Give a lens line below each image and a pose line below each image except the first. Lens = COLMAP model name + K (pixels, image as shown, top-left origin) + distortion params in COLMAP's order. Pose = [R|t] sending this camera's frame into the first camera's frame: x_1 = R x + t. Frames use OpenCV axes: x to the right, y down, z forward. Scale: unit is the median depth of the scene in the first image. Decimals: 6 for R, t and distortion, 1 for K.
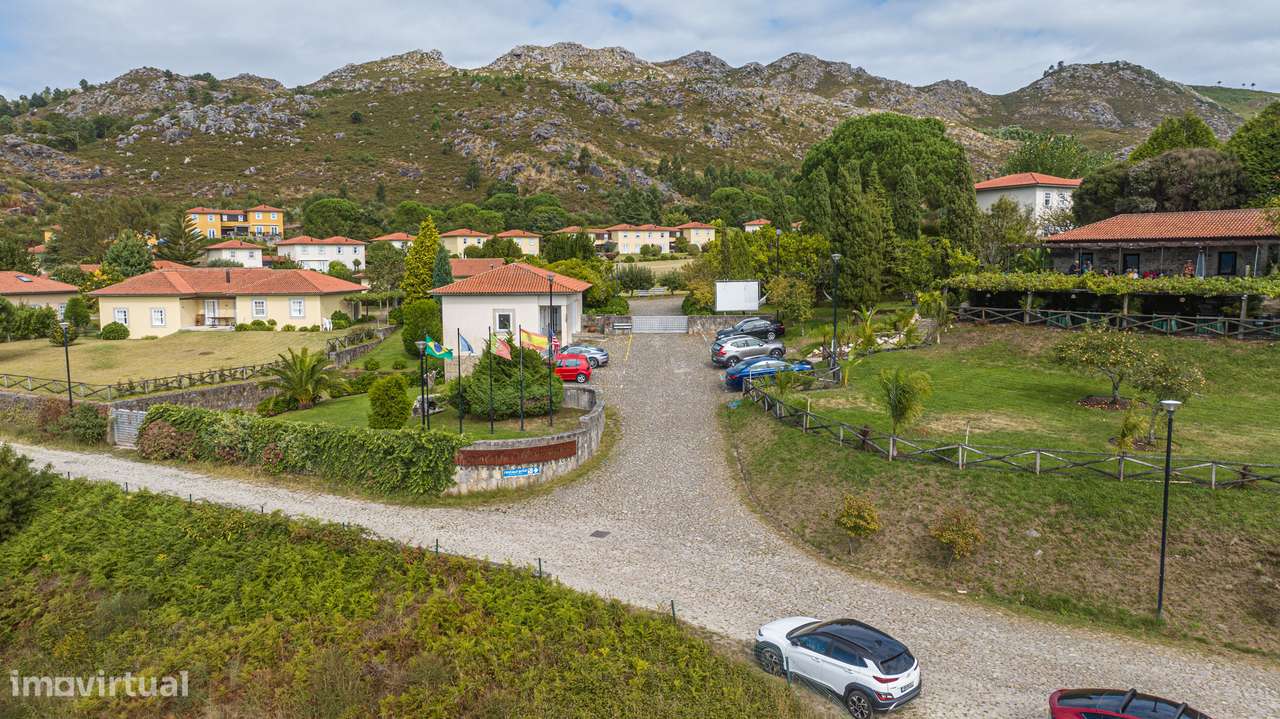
lens RADIAL K [[901.3, 0, 641.9], [0, 901.3, 354.8], [0, 0, 1]] dist [-0.020898, 0.005872]
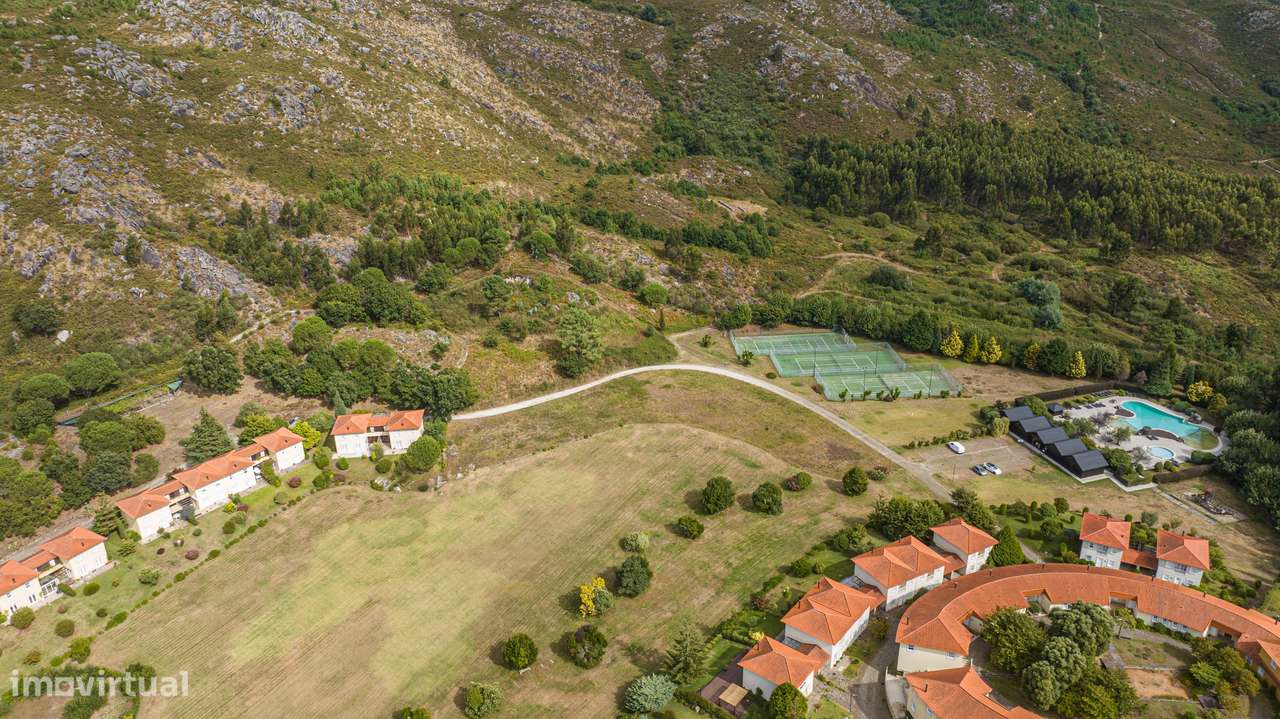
lens RADIAL K [[901.3, 0, 641.9], [0, 901.3, 354.8], [0, 0, 1]] dist [-0.020898, 0.005872]
pose [[0.918098, -0.167256, 0.359336, 0.044321], [0.054963, 0.951568, 0.302486, -0.261231], [-0.392525, -0.257961, 0.882825, 0.013815]]
